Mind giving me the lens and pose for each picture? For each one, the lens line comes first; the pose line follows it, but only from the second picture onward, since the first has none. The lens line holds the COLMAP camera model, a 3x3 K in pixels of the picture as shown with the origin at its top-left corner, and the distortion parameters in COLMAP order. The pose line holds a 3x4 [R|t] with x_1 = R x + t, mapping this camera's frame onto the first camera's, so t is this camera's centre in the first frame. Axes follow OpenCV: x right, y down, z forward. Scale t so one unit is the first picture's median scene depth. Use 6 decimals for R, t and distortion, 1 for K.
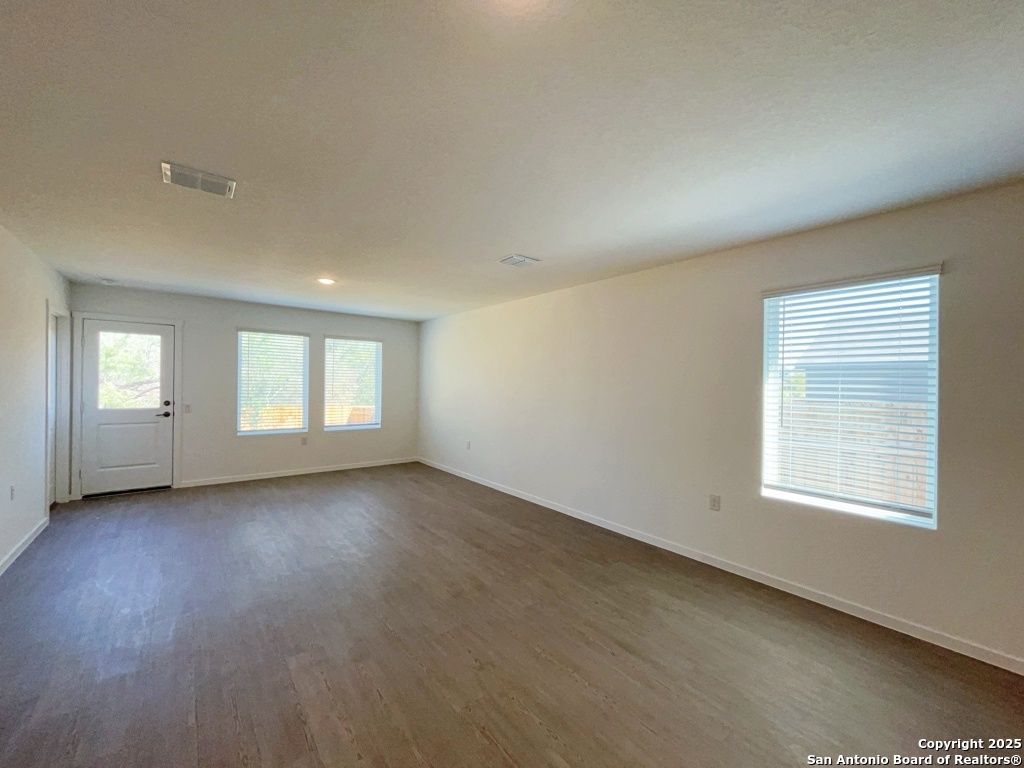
lens RADIAL K [[420.7, 0, 520.0], [0, 420.7, 384.4], [0, 0, 1]] dist [-0.001621, -0.001195]
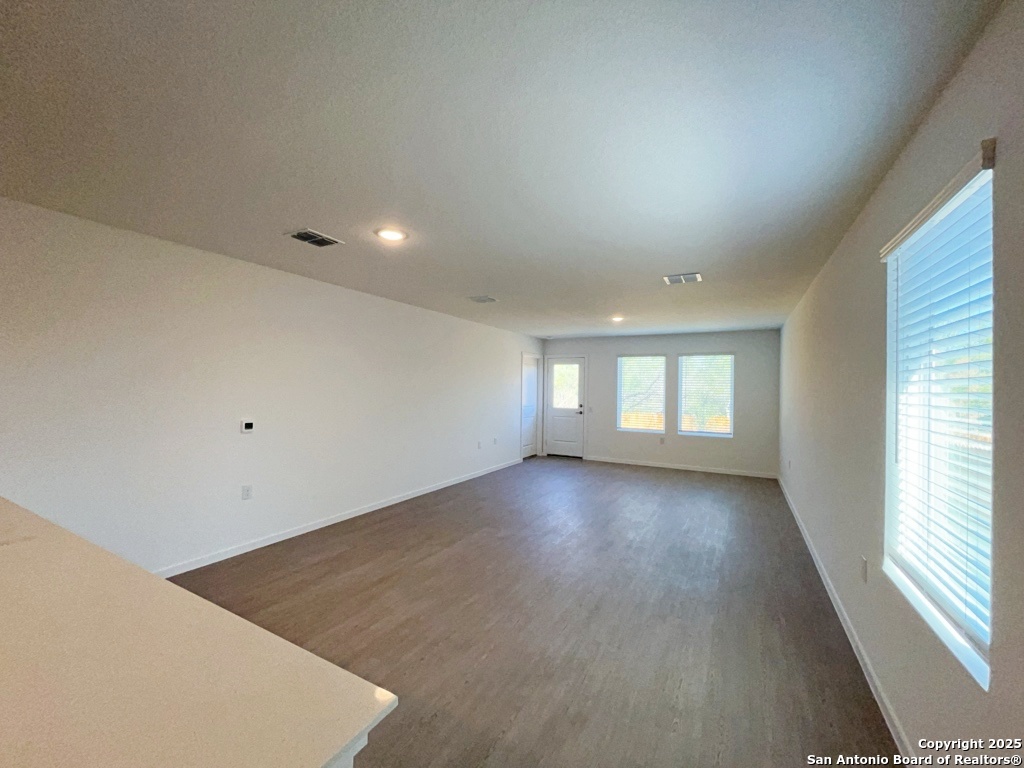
lens RADIAL K [[420.7, 0, 513.6], [0, 420.7, 384.7], [0, 0, 1]] dist [-0.001621, -0.001195]
pose [[0.384361, -0.017798, -0.923011, 0.555903], [-0.009515, 0.999685, -0.023238, 0.003378], [0.923134, 0.017714, 0.384070, 0.130318]]
